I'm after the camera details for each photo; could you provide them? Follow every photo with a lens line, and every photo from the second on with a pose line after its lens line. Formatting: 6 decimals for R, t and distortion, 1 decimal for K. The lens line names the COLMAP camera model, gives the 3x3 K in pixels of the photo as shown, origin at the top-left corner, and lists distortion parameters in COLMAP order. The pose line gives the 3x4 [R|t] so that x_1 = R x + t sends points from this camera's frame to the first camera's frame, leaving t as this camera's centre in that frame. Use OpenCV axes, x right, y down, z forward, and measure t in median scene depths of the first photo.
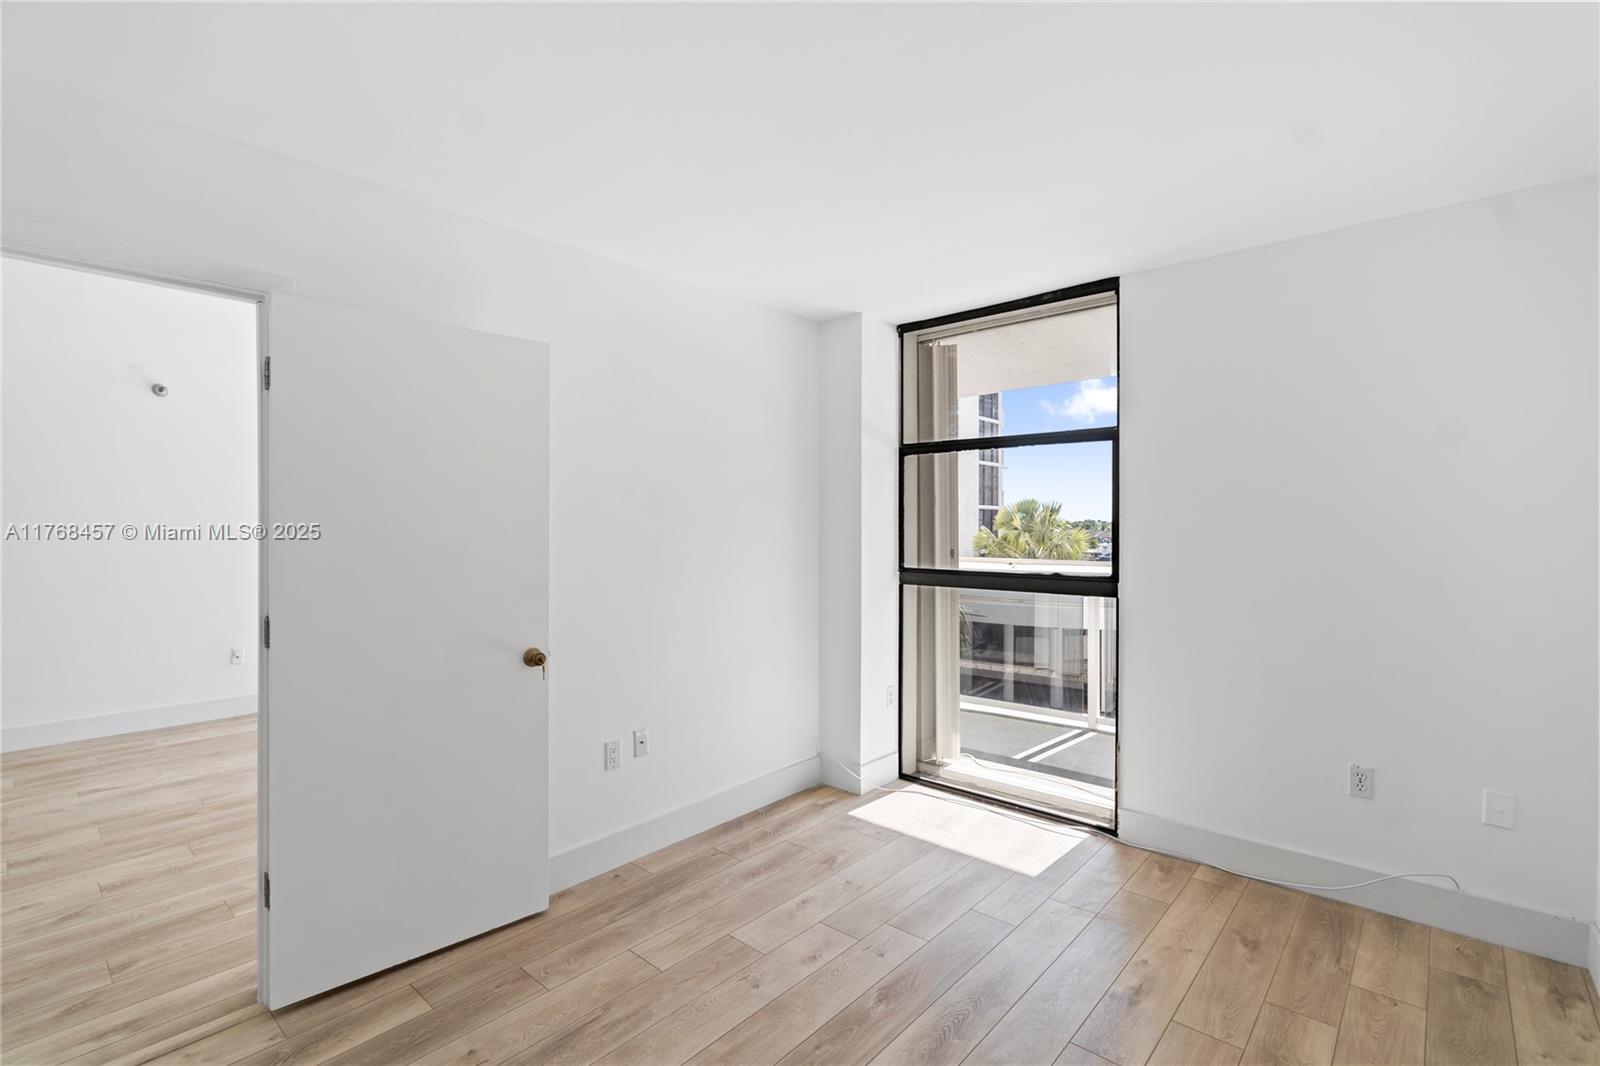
lens RADIAL K [[730.2, 0, 805.1], [0, 730.2, 529.3], [0, 0, 1]] dist [-0.001447, 0.000408]
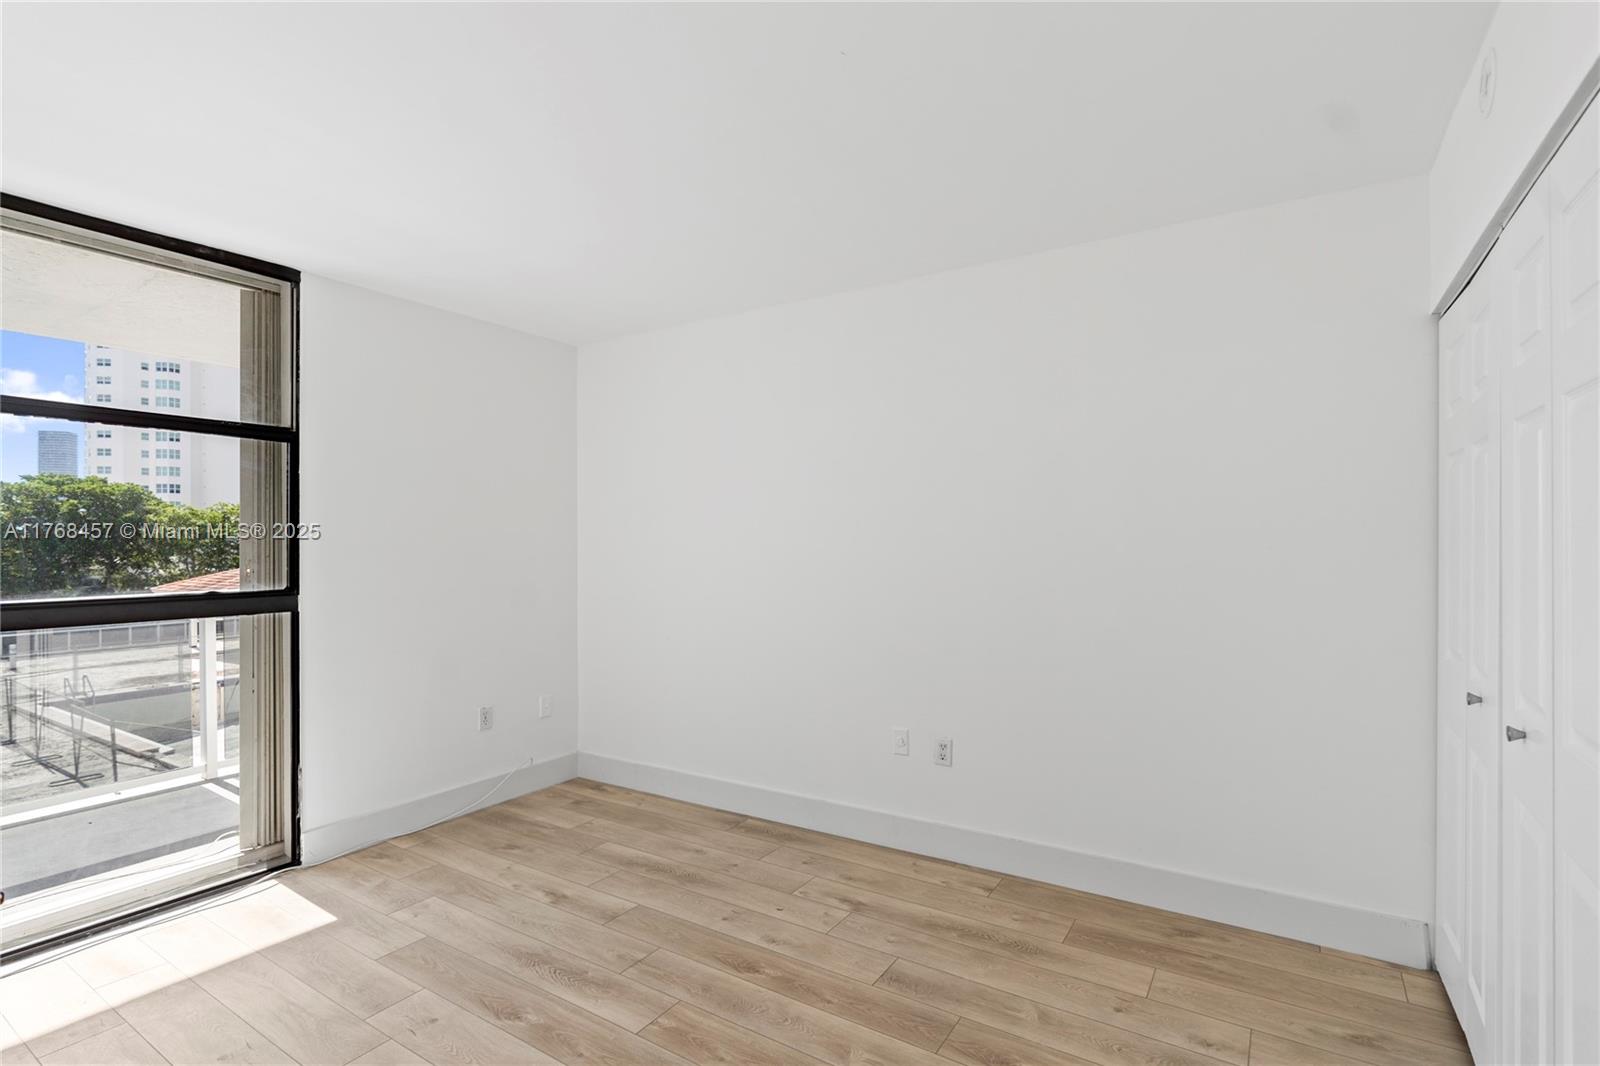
lens RADIAL K [[730.2, 0, 805.1], [0, 730.2, 529.3], [0, 0, 1]] dist [-0.001447, 0.000408]
pose [[-0.145199, 0.017083, 0.989255, -0.729043], [-0.001889, 0.999844, -0.017543, 0.004676], [-0.989401, -0.004416, -0.145144, 0.596308]]
